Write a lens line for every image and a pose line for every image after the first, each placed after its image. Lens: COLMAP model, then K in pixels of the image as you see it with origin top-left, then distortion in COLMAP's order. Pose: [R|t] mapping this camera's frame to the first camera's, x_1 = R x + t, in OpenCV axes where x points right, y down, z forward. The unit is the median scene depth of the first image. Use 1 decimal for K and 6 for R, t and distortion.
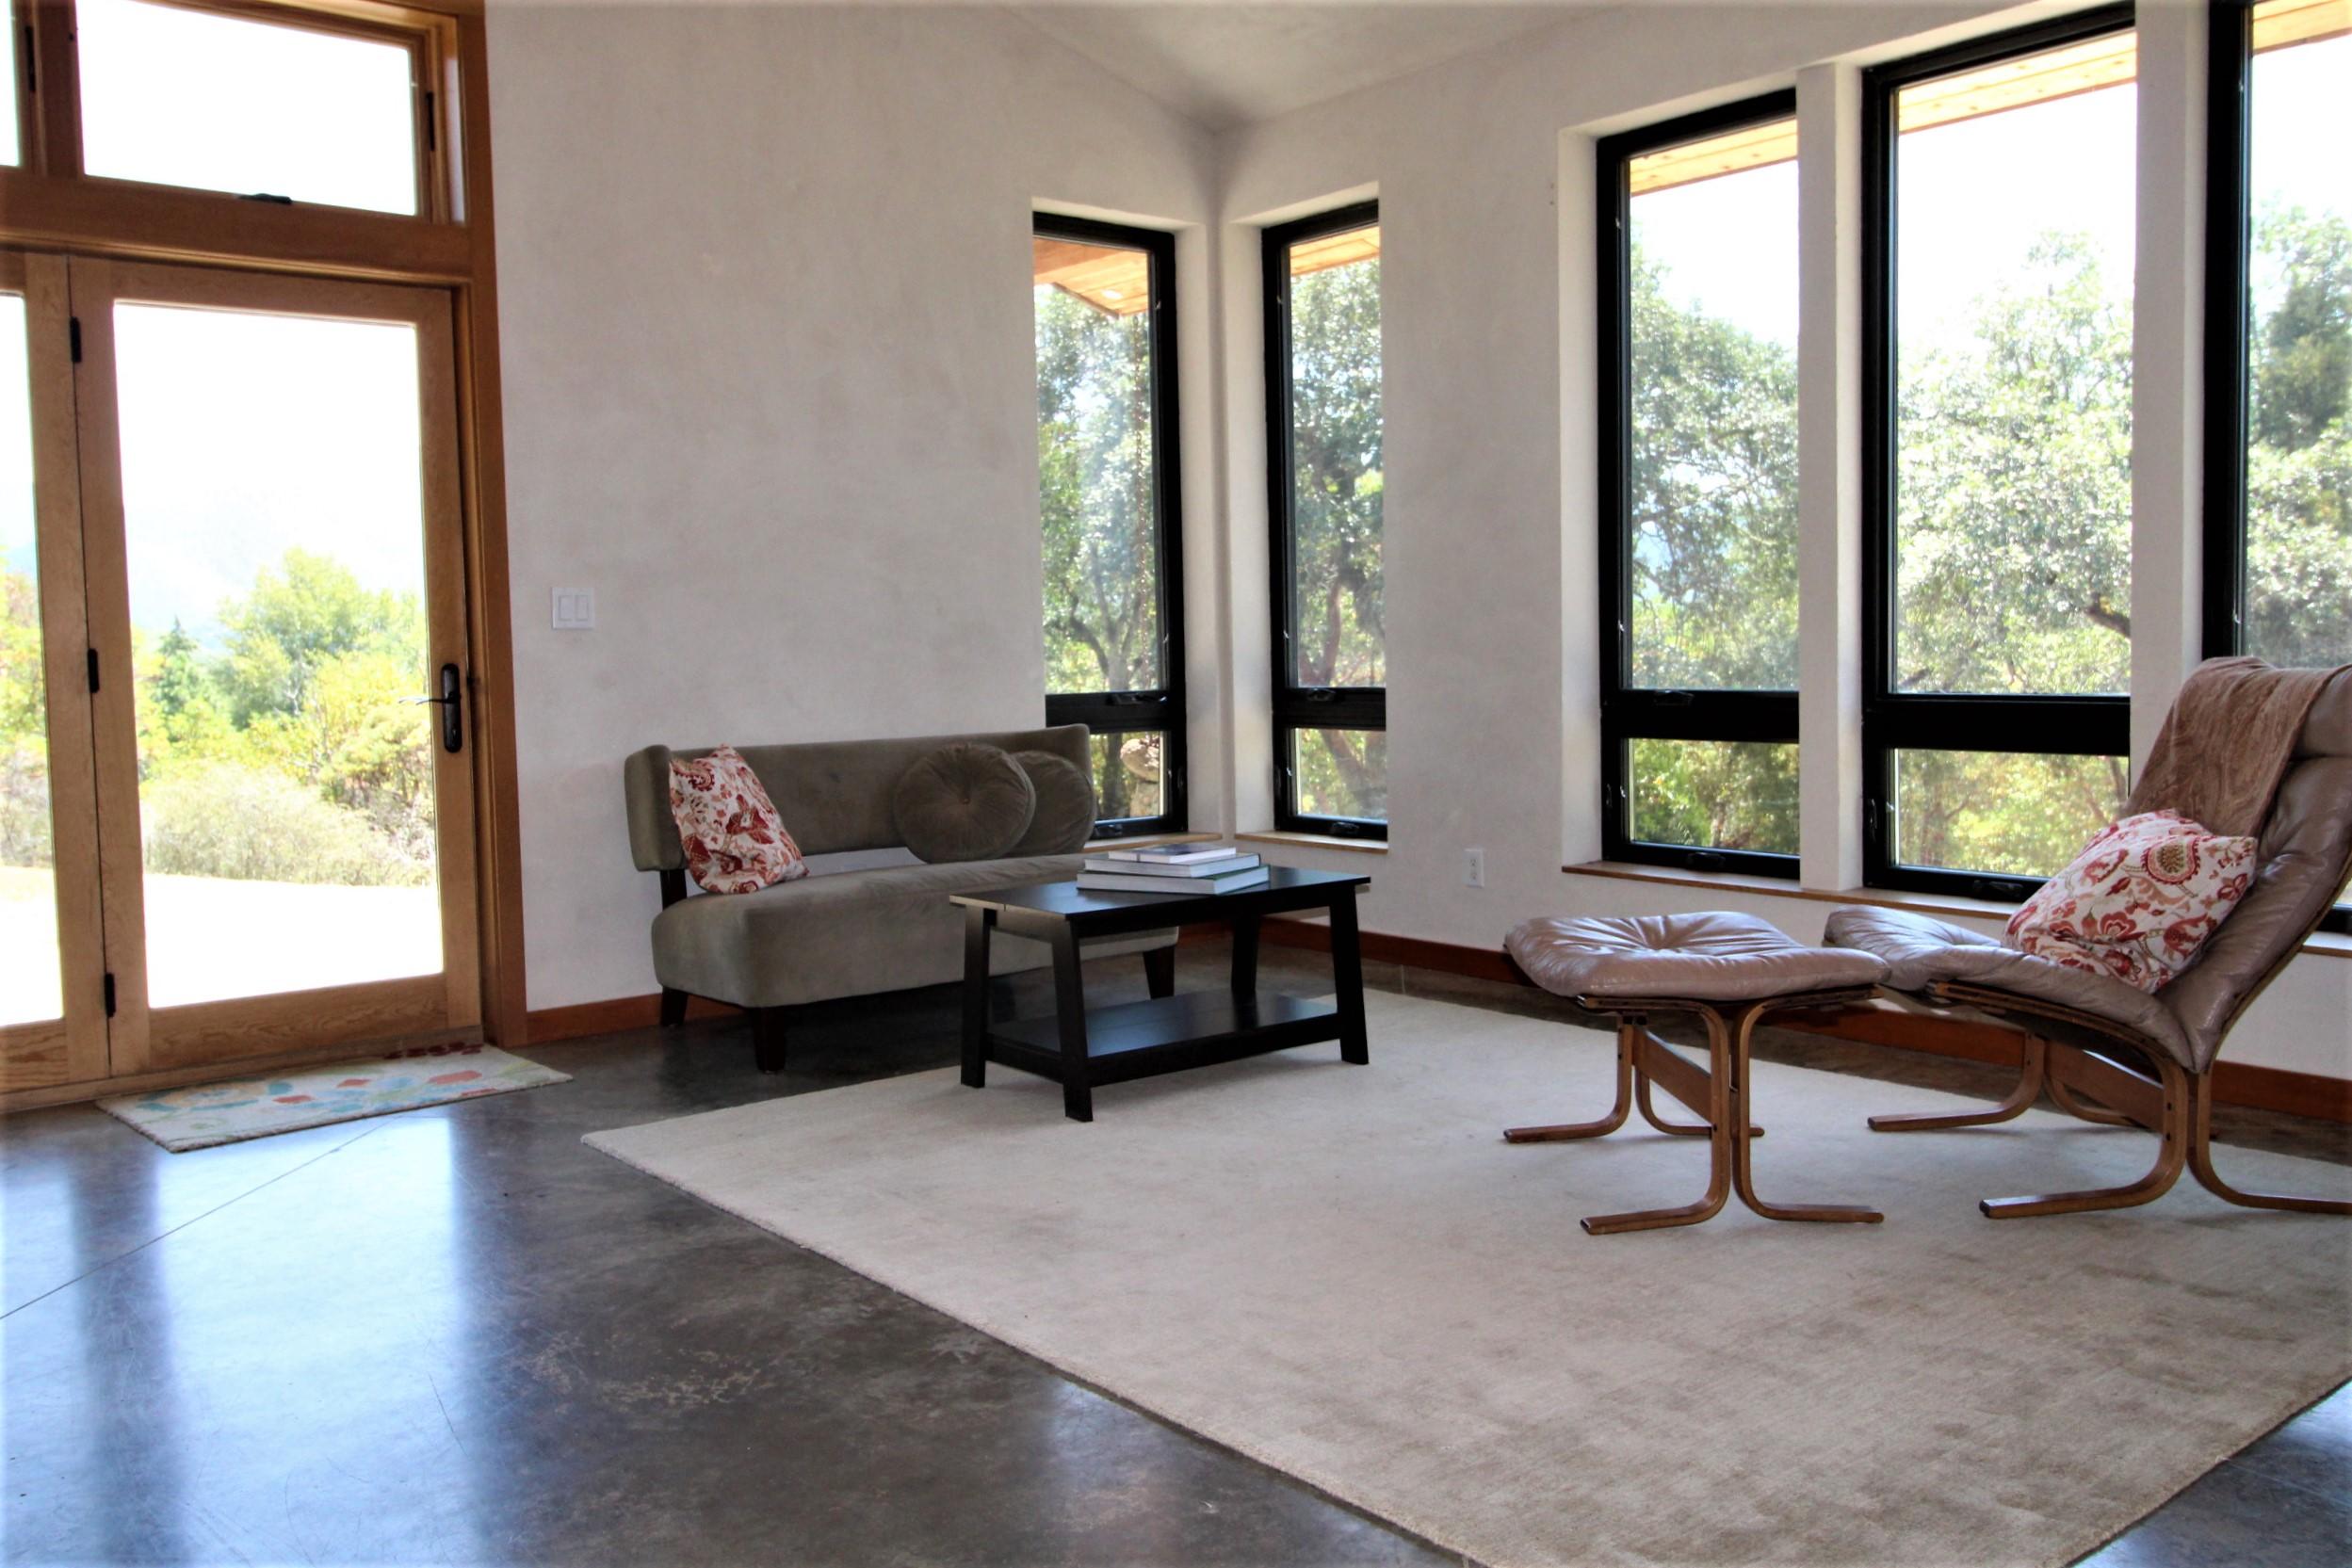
lens RADIAL K [[1905.7, 0, 1164.2], [0, 1905.7, 731.5], [0, 0, 1]] dist [0.006016, -0.009244]
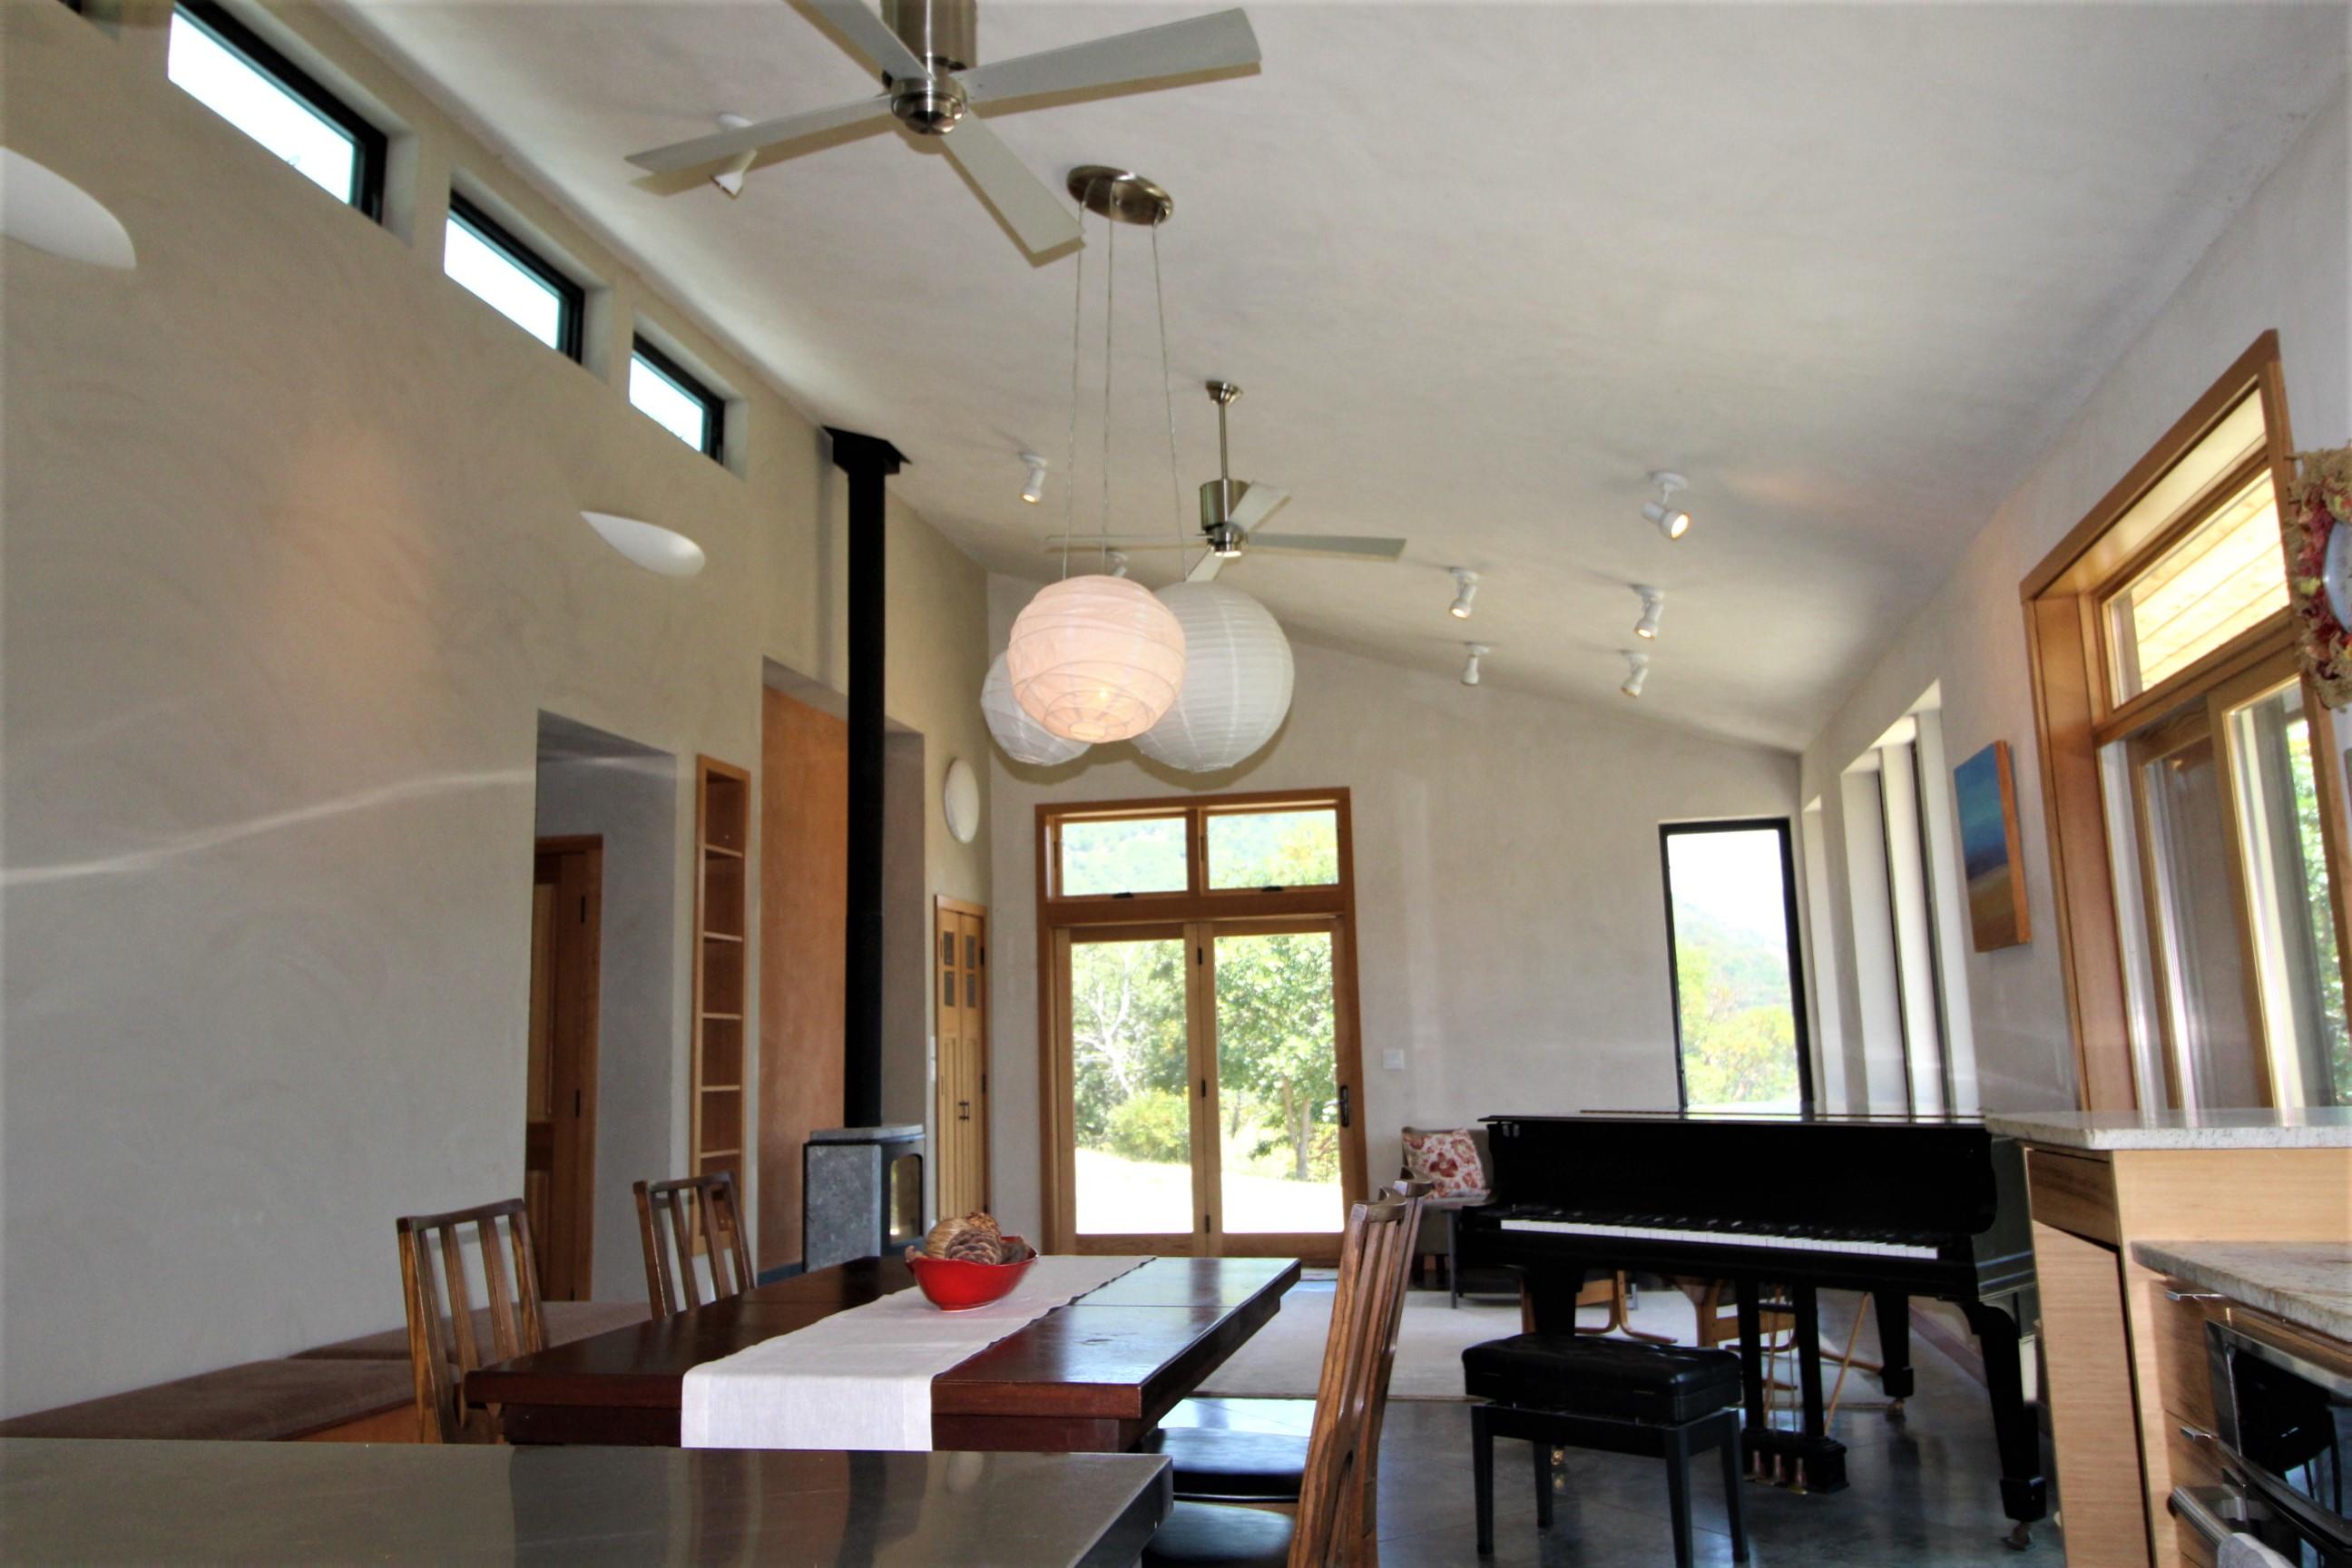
lens RADIAL K [[1905.8, 0, 1164.2], [0, 1905.8, 731.5], [0, 0, 1]] dist [0.006016, -0.009244]
pose [[0.625640, -0.135298, -0.768290, 1.647083], [-0.025435, 0.980784, -0.193432, -0.009260], [0.779697, 0.140560, 0.610176, -0.740048]]
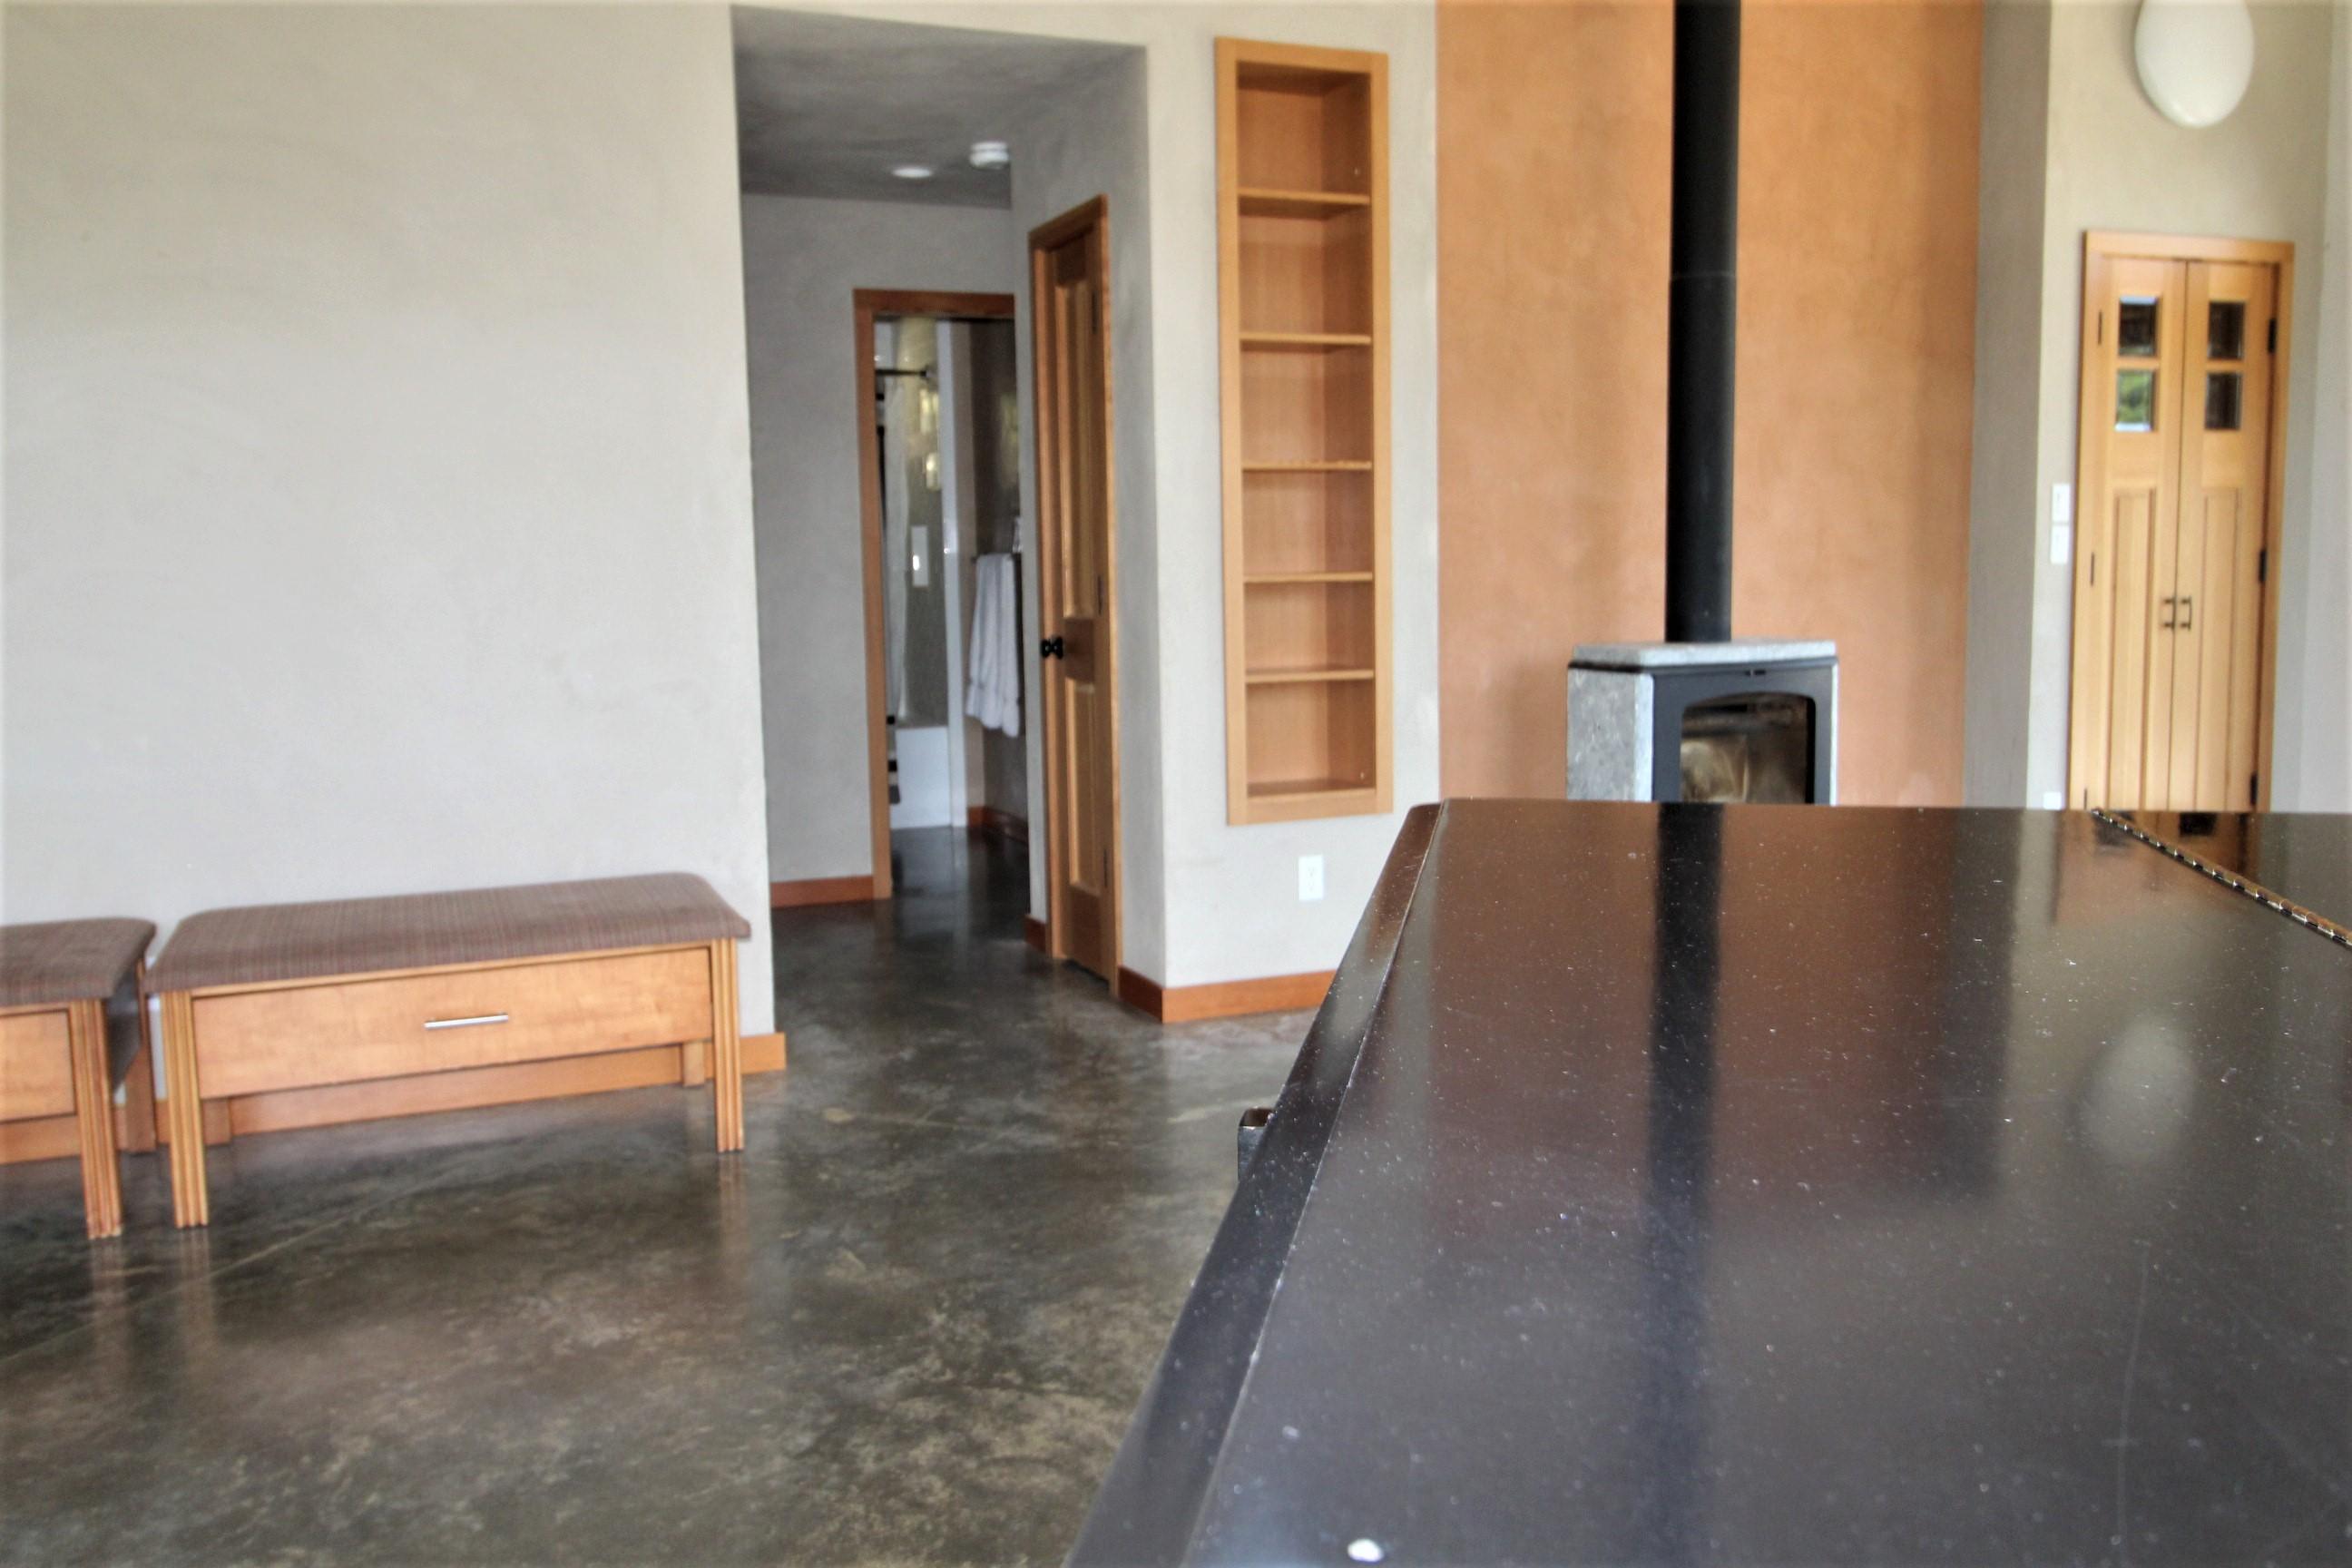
lens RADIAL K [[1905.8, 0, 1164.2], [0, 1905.8, 731.5], [0, 0, 1]] dist [0.006016, -0.009244]
pose [[-0.275362, 0.105967, -0.955483, 1.011382], [-0.030369, 0.992451, 0.118819, -0.064110], [0.960861, 0.061736, -0.270065, 0.455052]]
